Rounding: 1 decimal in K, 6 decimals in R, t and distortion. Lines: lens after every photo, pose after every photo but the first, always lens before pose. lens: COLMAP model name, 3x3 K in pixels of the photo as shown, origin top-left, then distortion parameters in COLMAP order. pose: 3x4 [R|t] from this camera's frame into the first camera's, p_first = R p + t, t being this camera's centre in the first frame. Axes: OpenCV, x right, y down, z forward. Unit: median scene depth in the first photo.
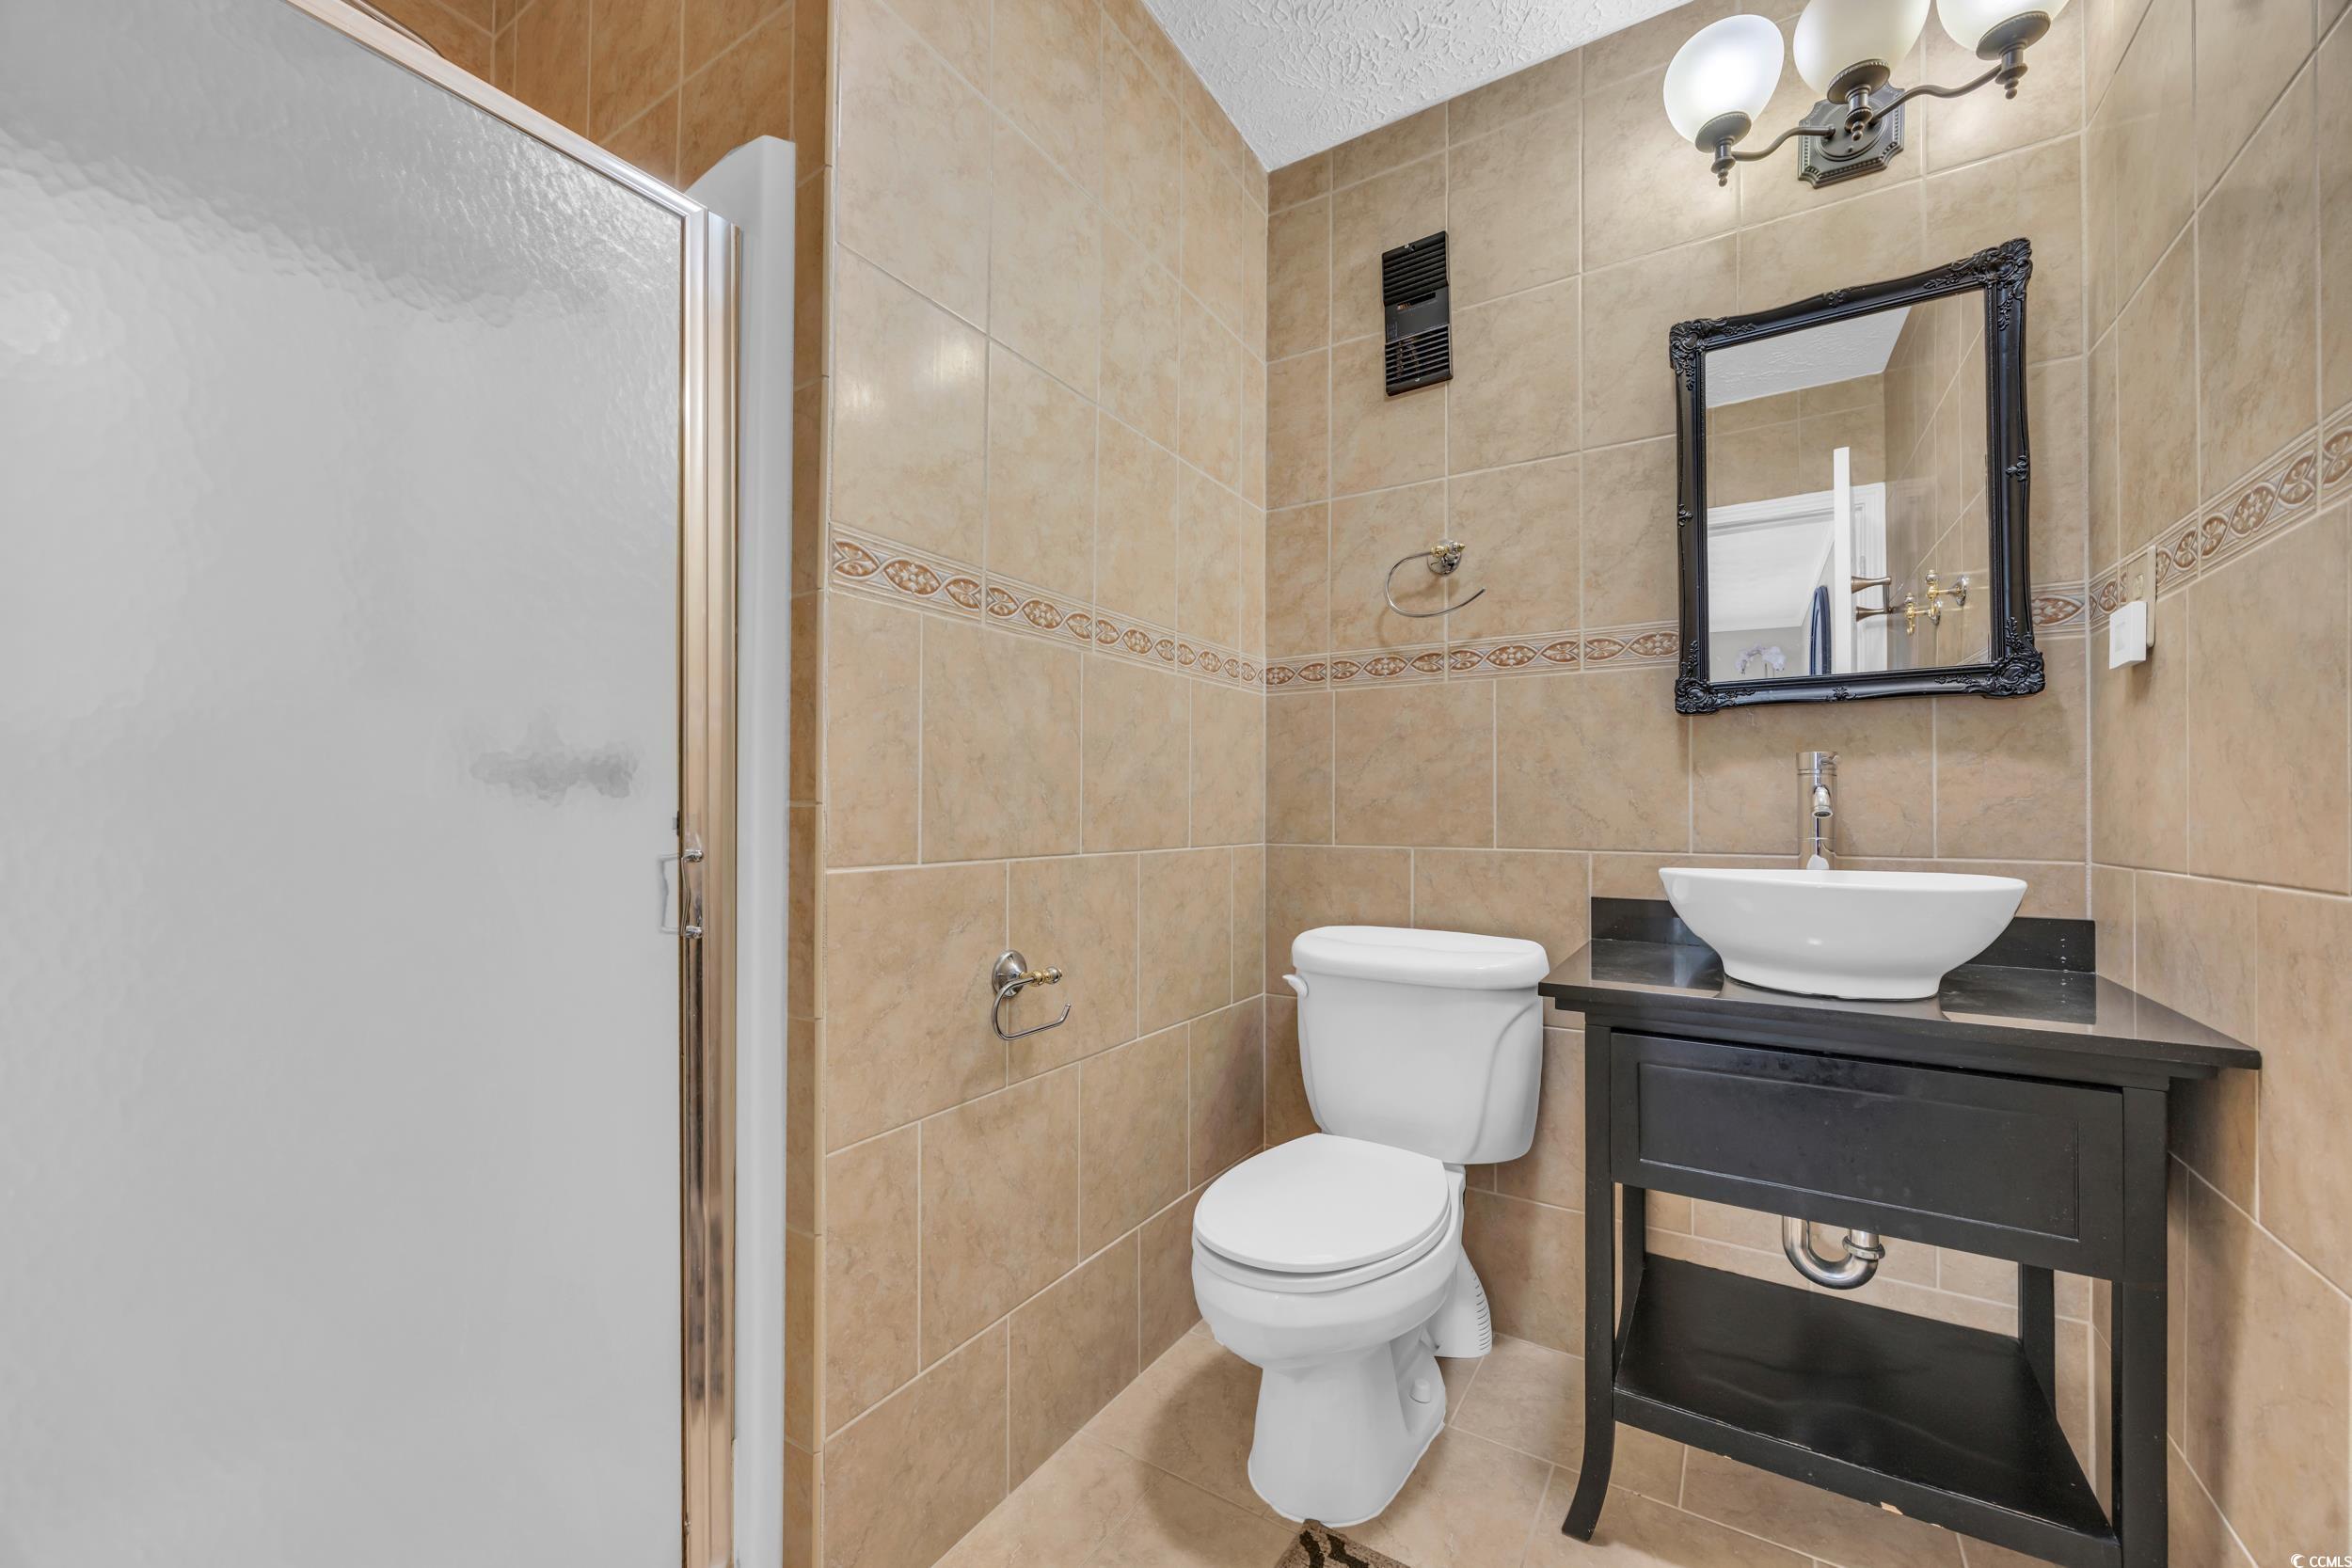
lens RADIAL K [[901.6, 0, 1170.8], [0, 901.6, 794.0], [0, 0, 1]] dist [0.000604, -0.000762]
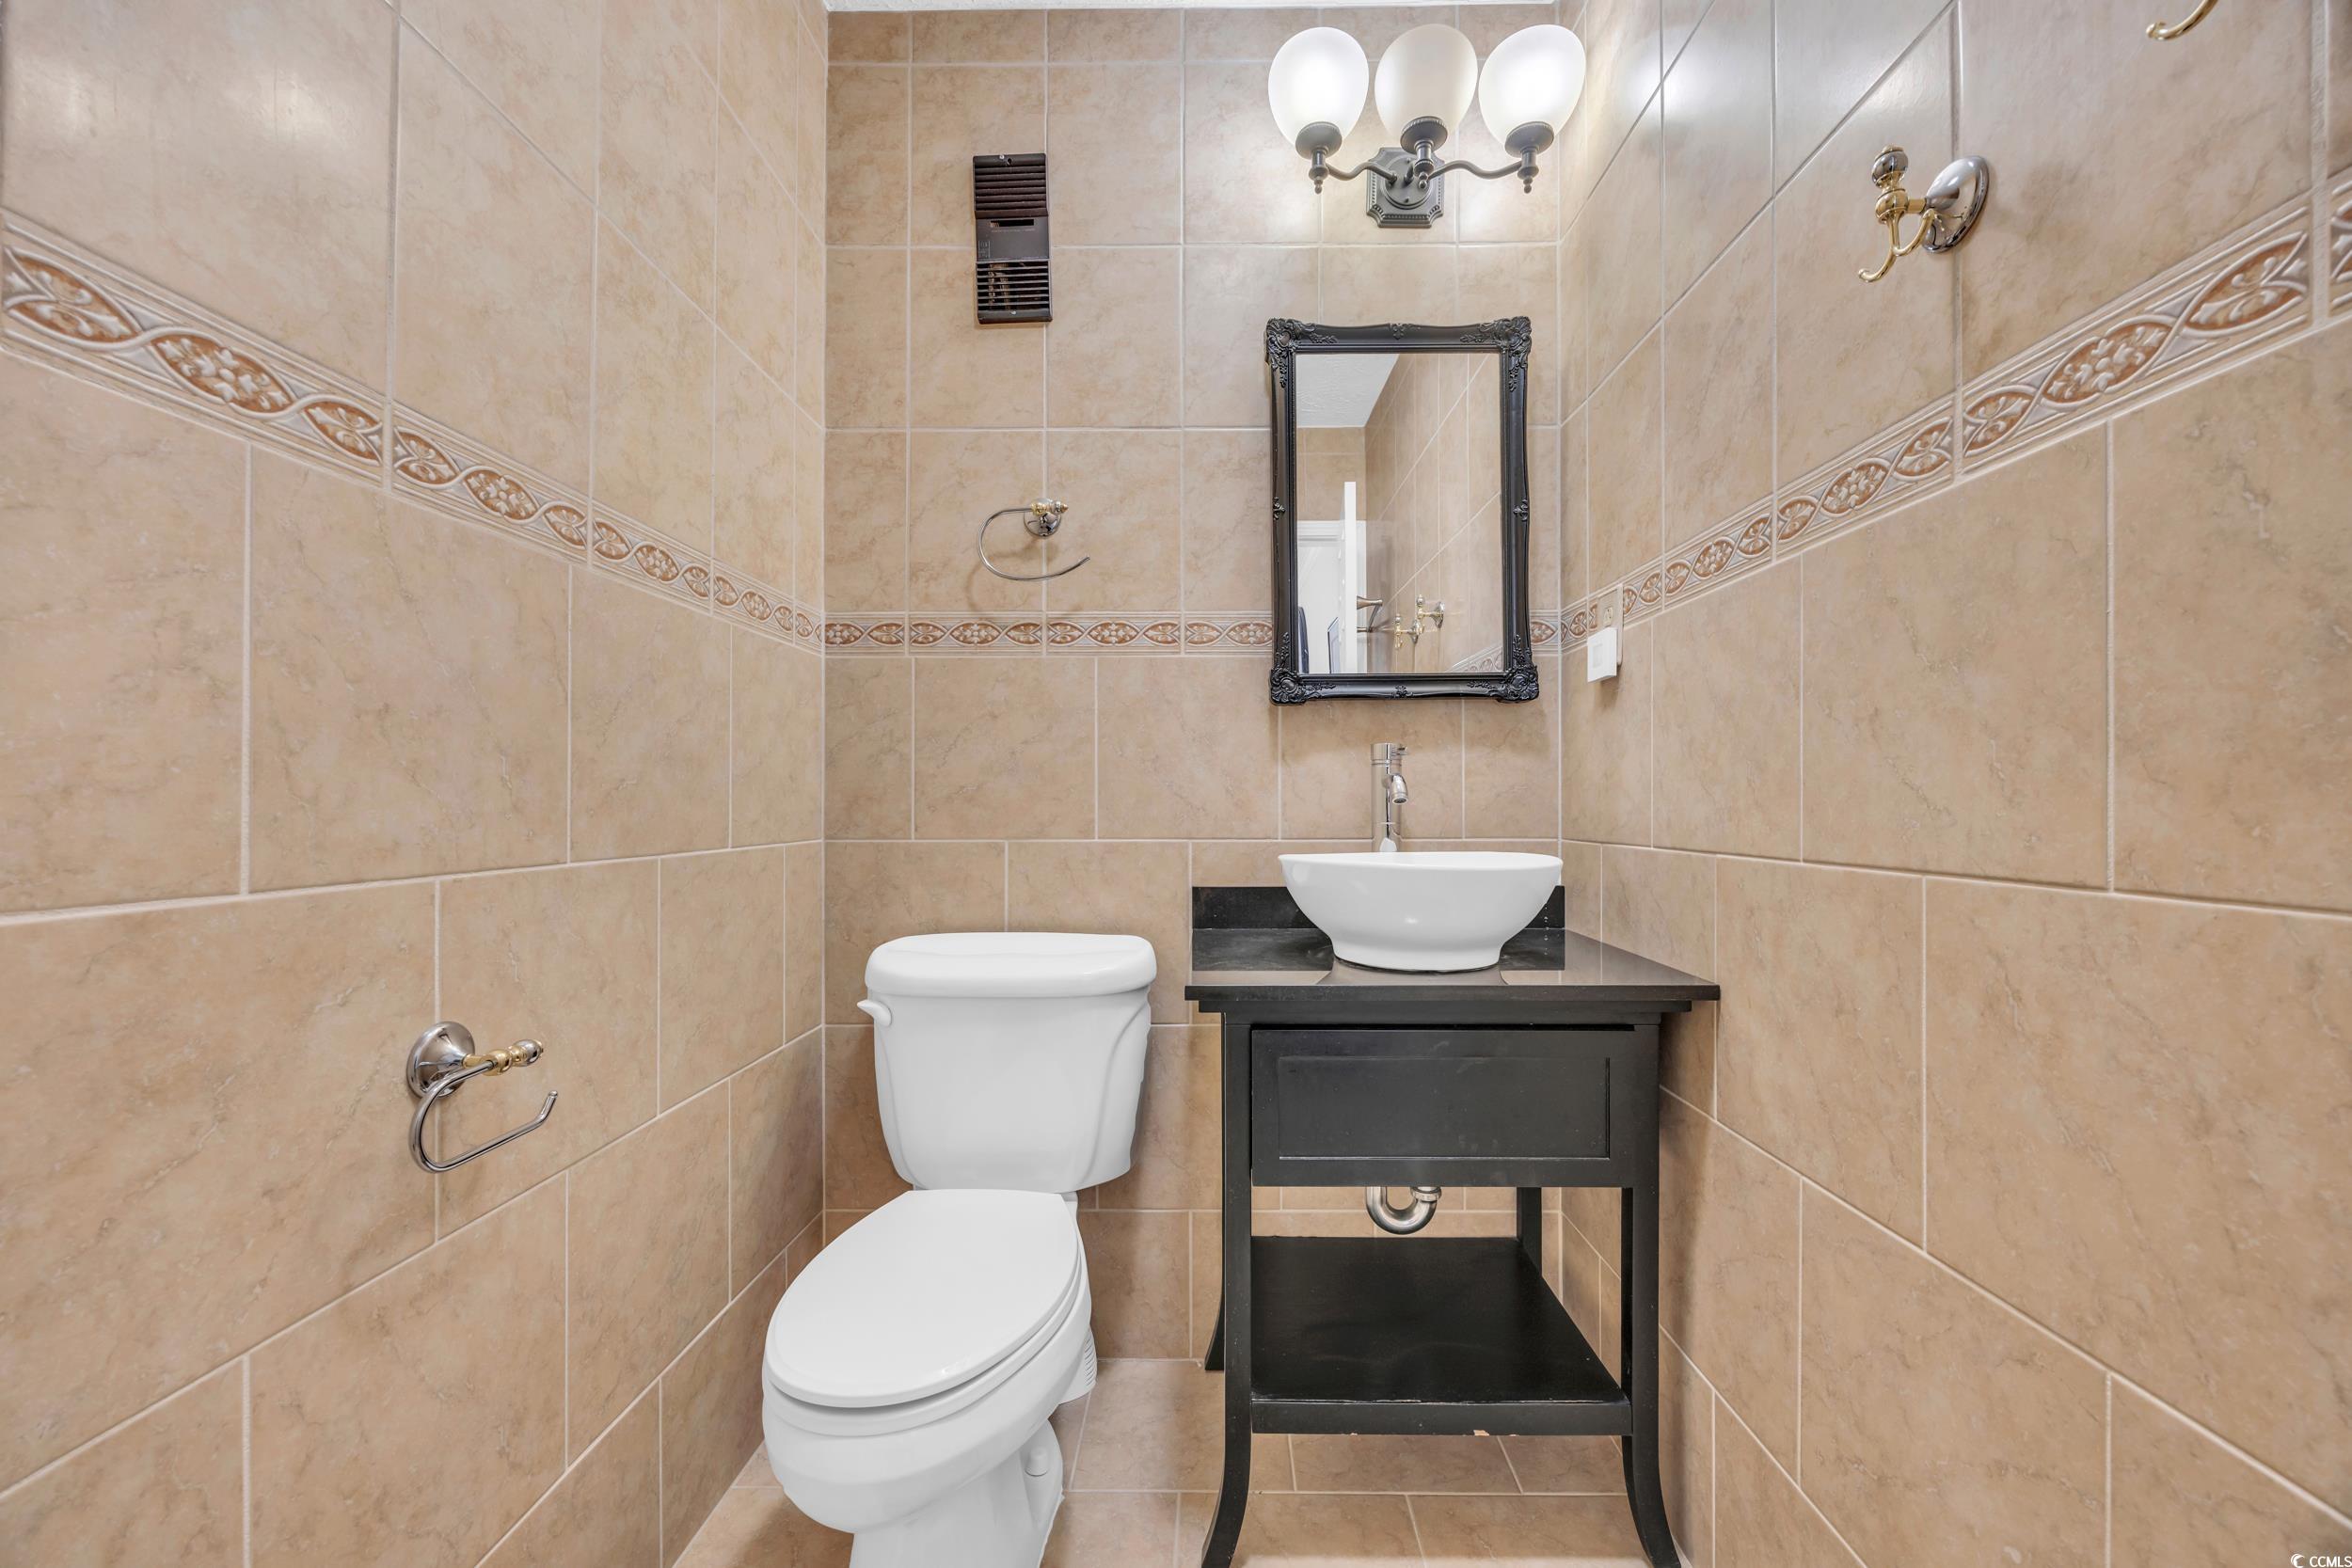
lens RADIAL K [[901.6, 0, 1170.8], [0, 901.6, 794.0], [0, 0, 1]] dist [0.000604, -0.000762]
pose [[0.853662, 0.000840, 0.520827, -0.069065], [-0.006445, 0.999939, 0.008950, 0.005999], [-0.520788, -0.010997, 0.853615, 0.196339]]
